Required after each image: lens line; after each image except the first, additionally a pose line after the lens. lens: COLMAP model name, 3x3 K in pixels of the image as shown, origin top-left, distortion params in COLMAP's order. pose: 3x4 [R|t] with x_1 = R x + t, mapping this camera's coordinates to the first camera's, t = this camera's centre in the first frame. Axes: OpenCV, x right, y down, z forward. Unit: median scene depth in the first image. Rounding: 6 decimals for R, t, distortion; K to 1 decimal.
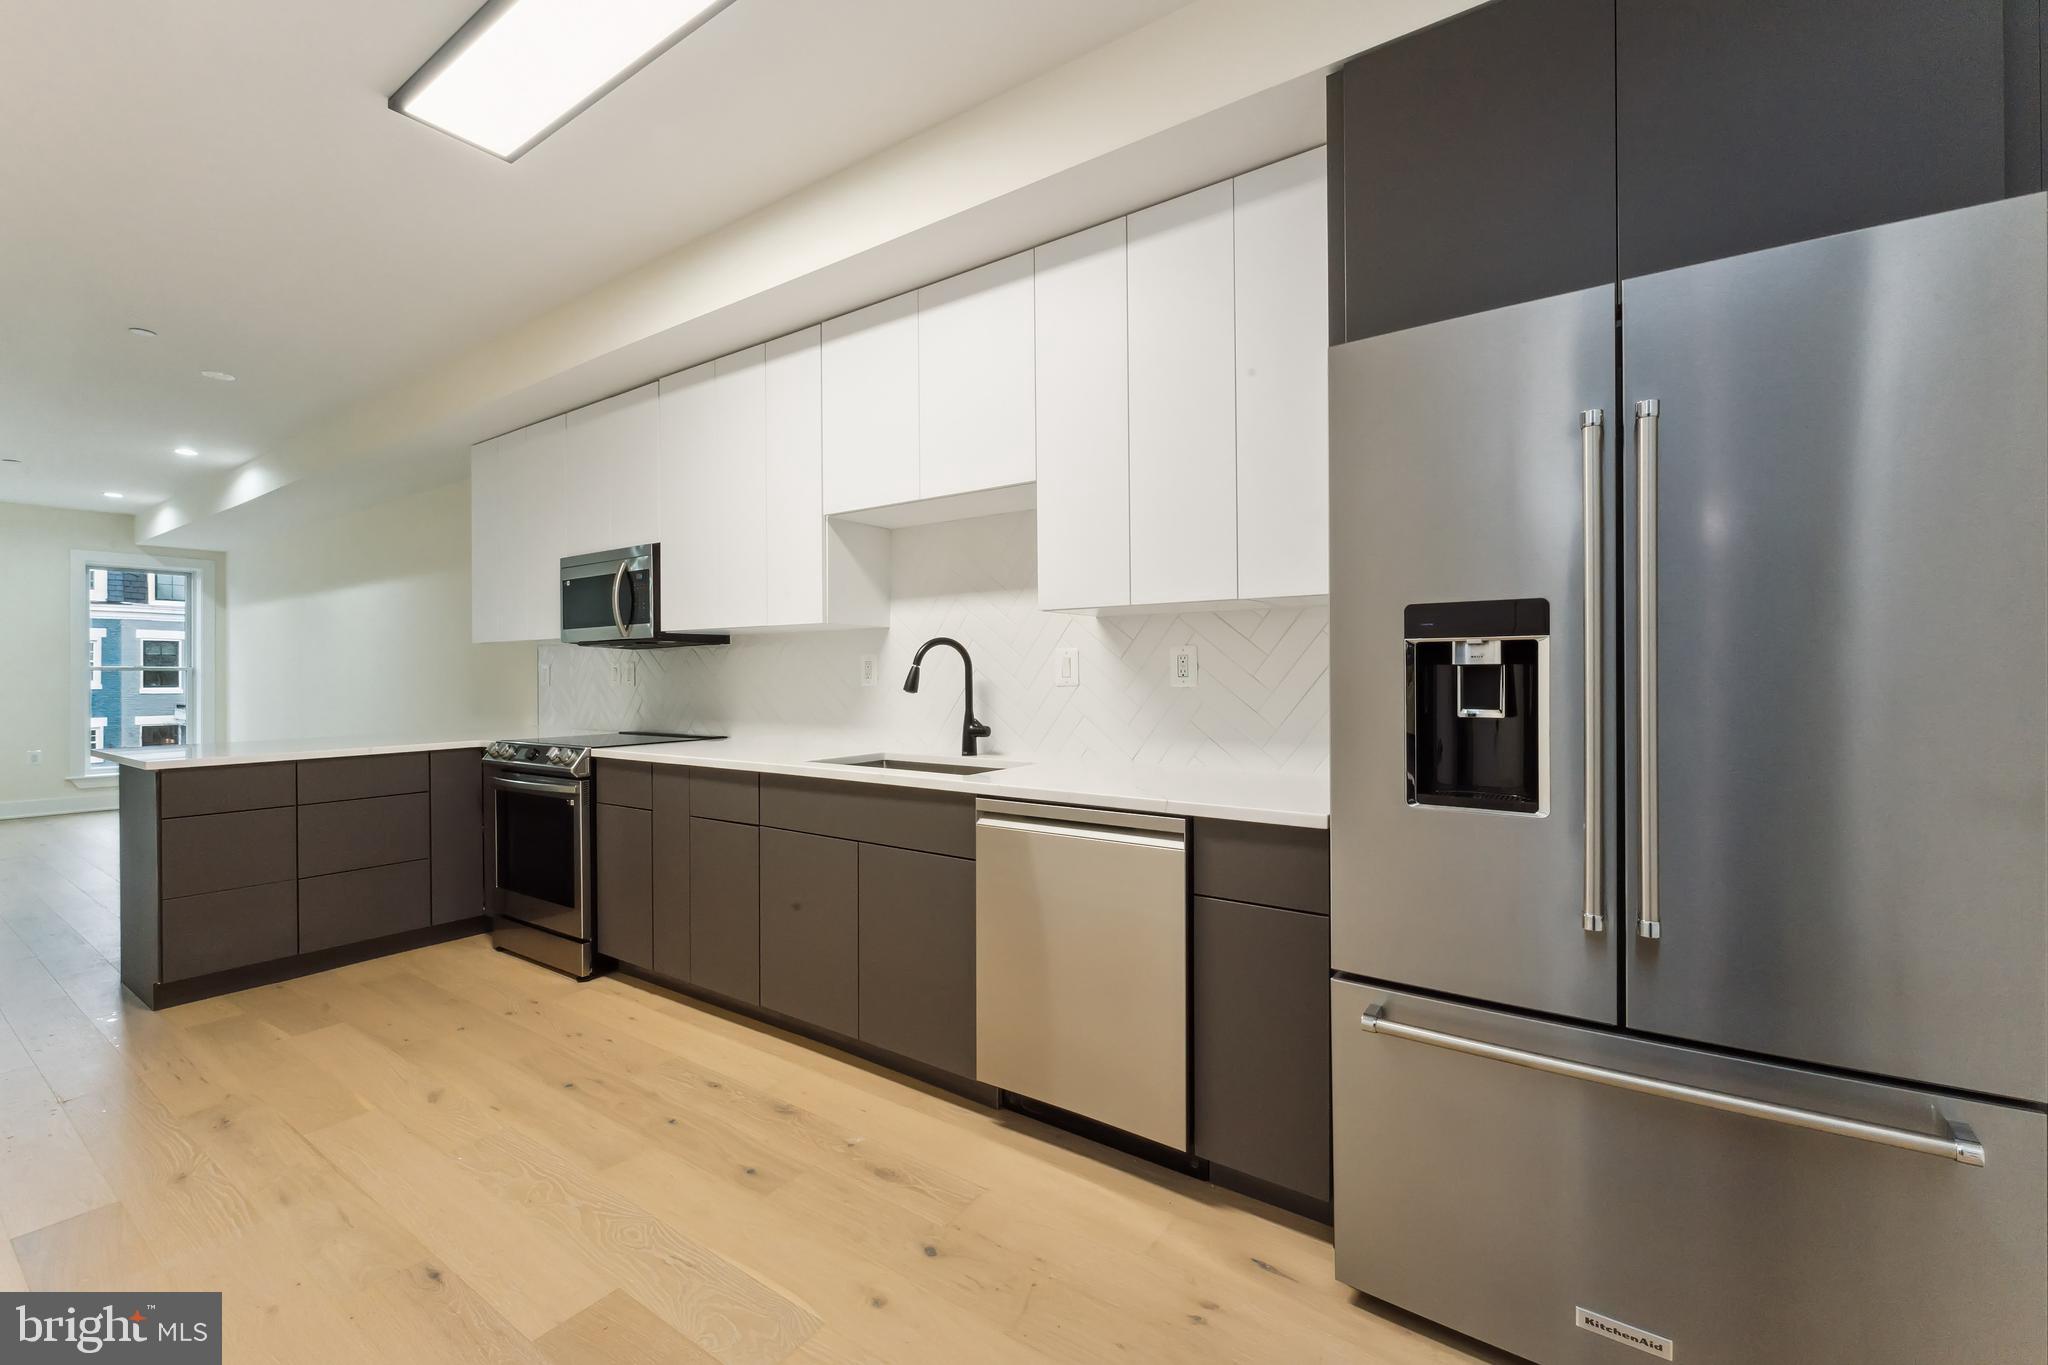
lens RADIAL K [[854.8, 0, 1026.3], [0, 854.8, 674.1], [0, 0, 1]] dist [0.000897, 0.000186]
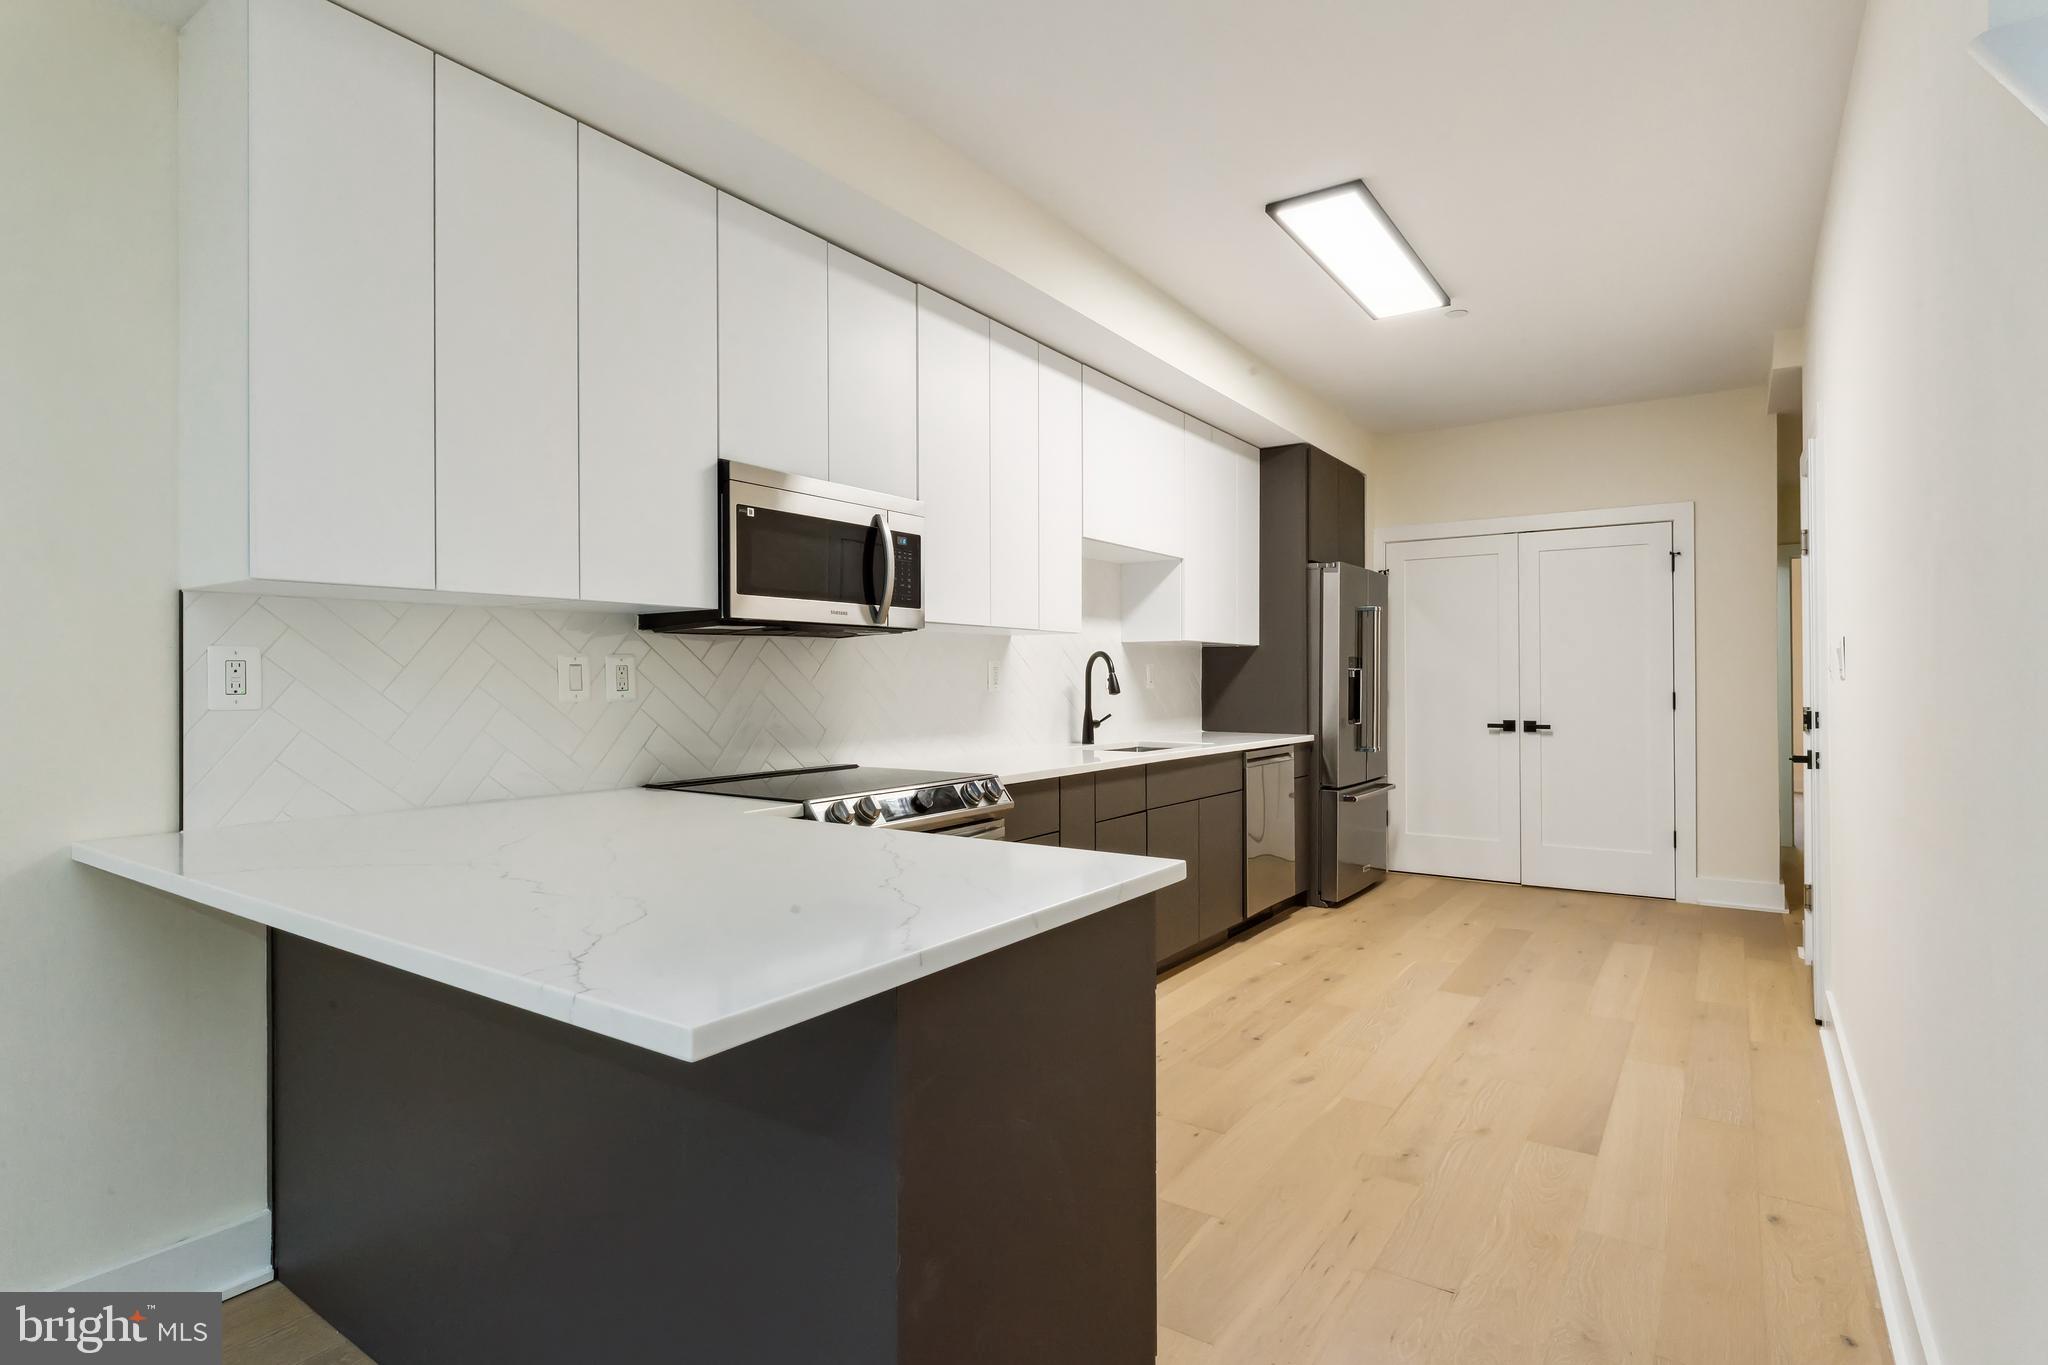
lens RADIAL K [[1026.0, 0, 1024.7], [0, 1026.0, 679.0], [0, 0, 1]] dist [-0.000672, -0.000162]
pose [[-0.004923, 0.008122, 0.999955, -1.892128], [0.006987, 0.999943, -0.008088, 0.011892], [-0.999963, 0.006947, -0.004980, 1.306082]]
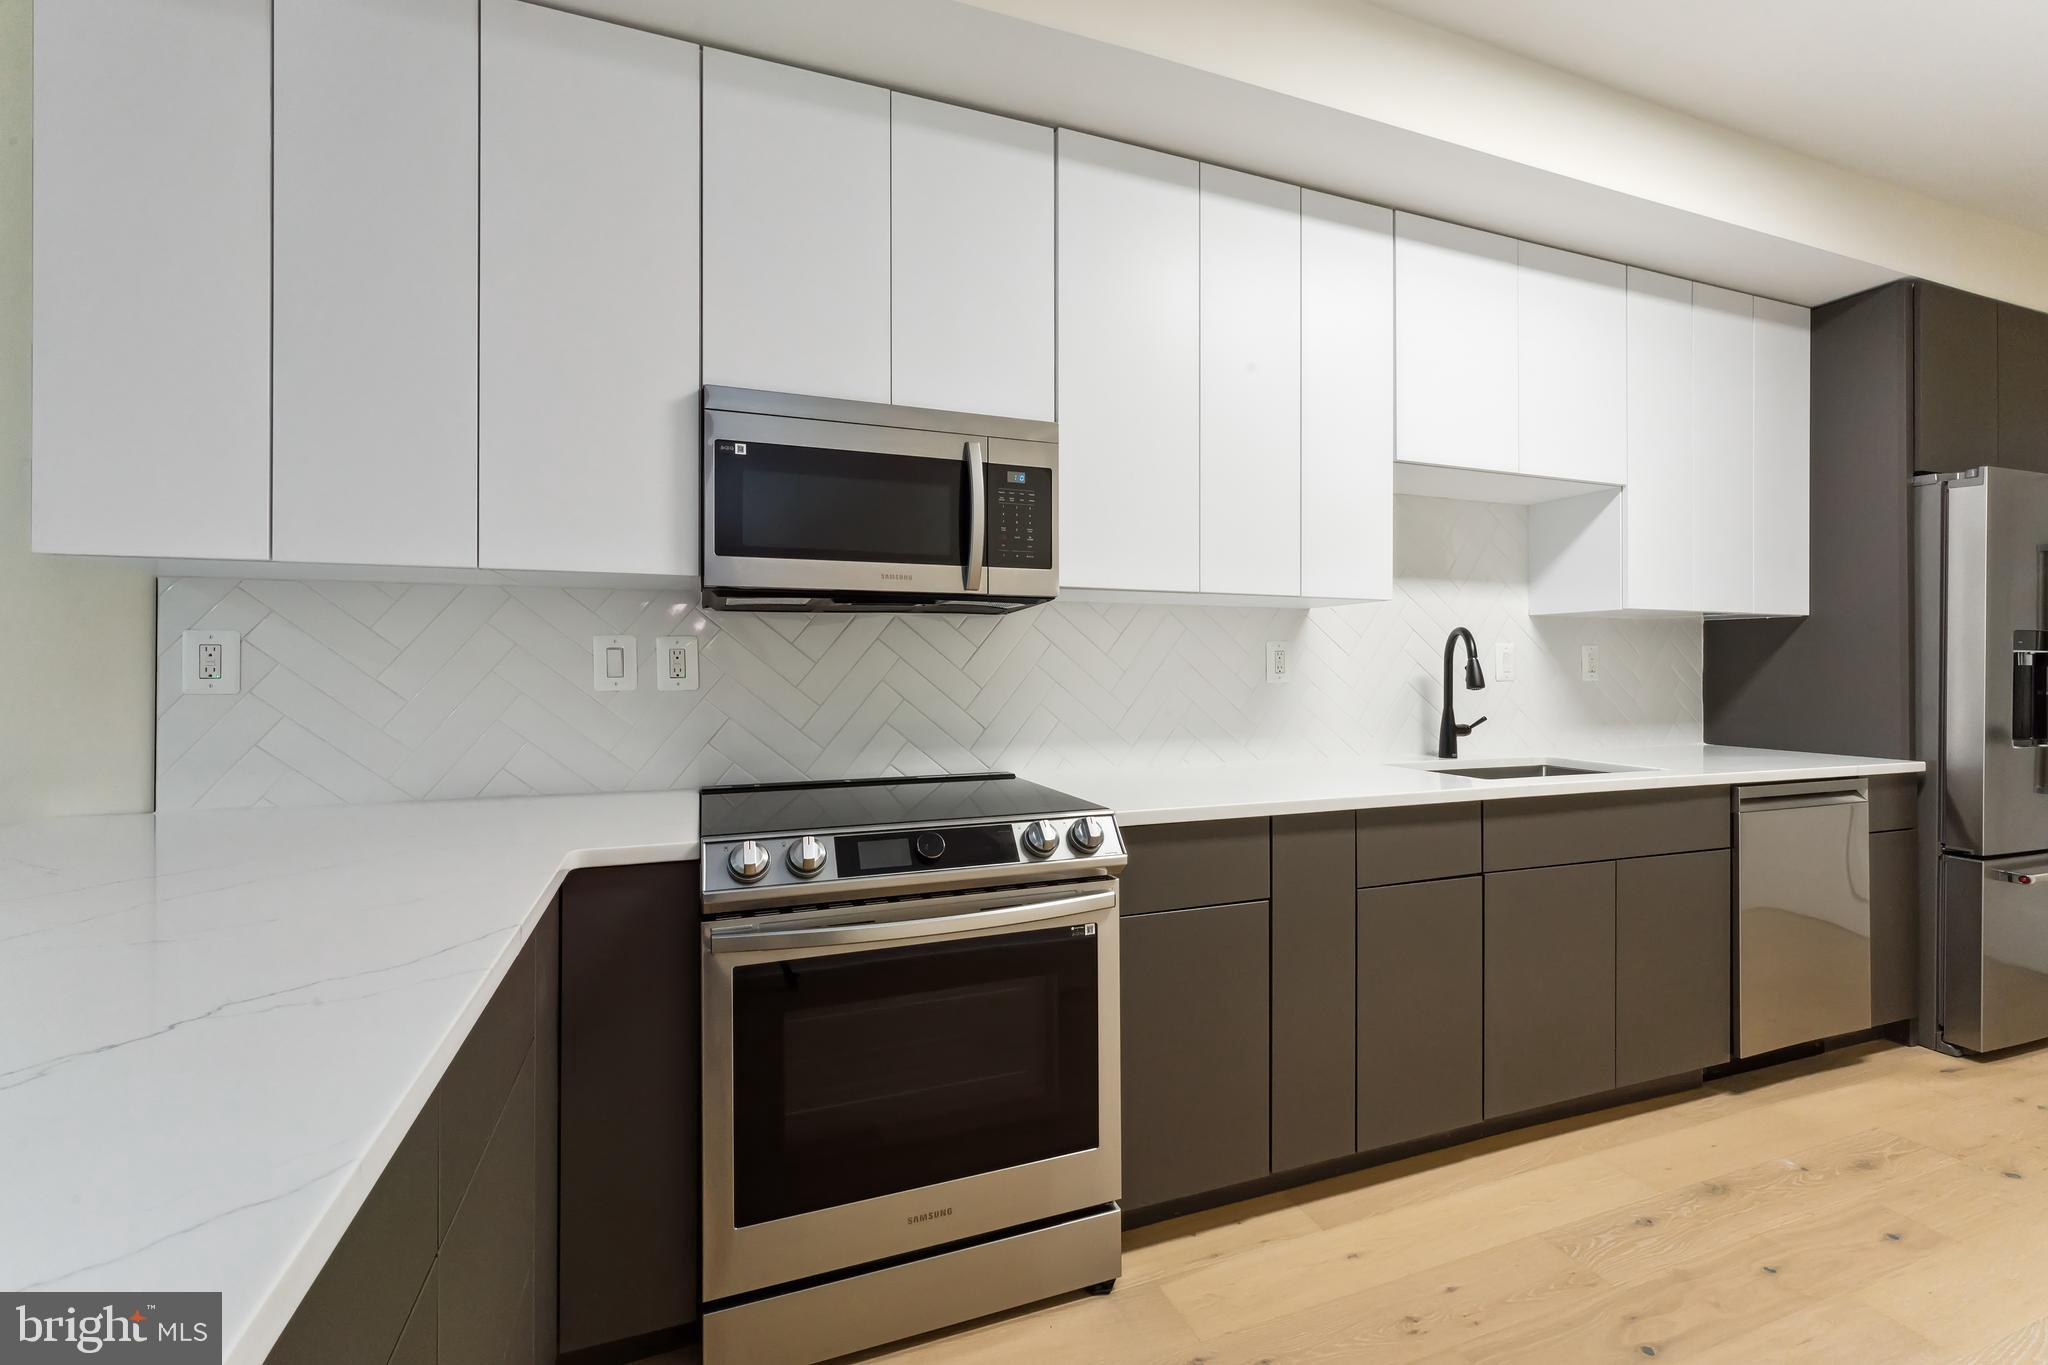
lens RADIAL K [[858.7, 0, 1024.2], [0, 858.7, 663.9], [0, 0, 1]] dist [0.001257, -0.000013]
pose [[0.566629, 0.011641, 0.823891, -1.276464], [-0.001814, 0.999915, -0.012881, 0.009308], [-0.823971, 0.005804, 0.566602, 1.011370]]
